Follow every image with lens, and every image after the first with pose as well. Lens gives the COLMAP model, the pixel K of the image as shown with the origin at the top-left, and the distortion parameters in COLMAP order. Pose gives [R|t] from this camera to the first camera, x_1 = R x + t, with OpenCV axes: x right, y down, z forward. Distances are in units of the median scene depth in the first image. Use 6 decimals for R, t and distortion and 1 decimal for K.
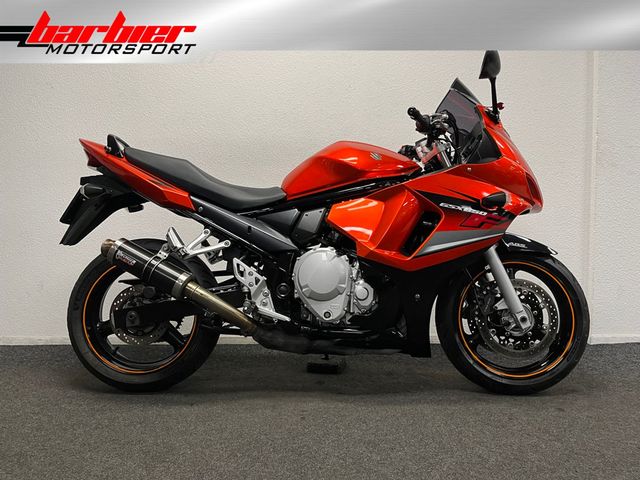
lens RADIAL K [[485.4, 0, 320.0], [0, 485.4, 240.0], [0, 0, 1]] dist [0.034760, -0.003720]
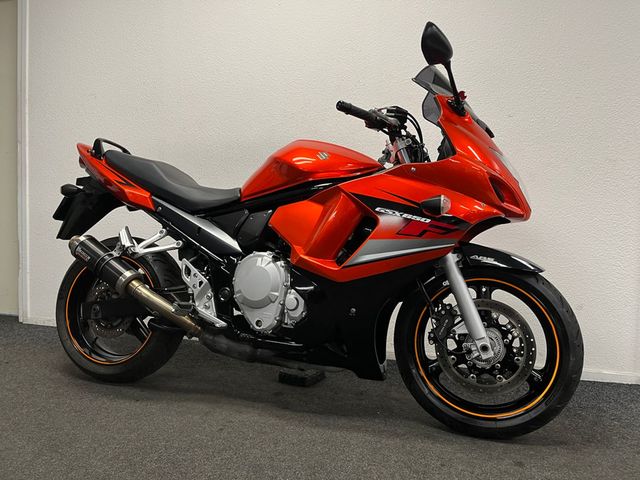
lens RADIAL K [[485.4, 0, 320.0], [0, 485.4, 240.0], [0, 0, 1]] dist [0.034760, -0.003720]
pose [[0.961477, 0.036779, -0.272412, 0.364667], [-0.038673, 0.999251, -0.001586, -0.010646], [0.272150, 0.012060, 0.962179, 0.114946]]
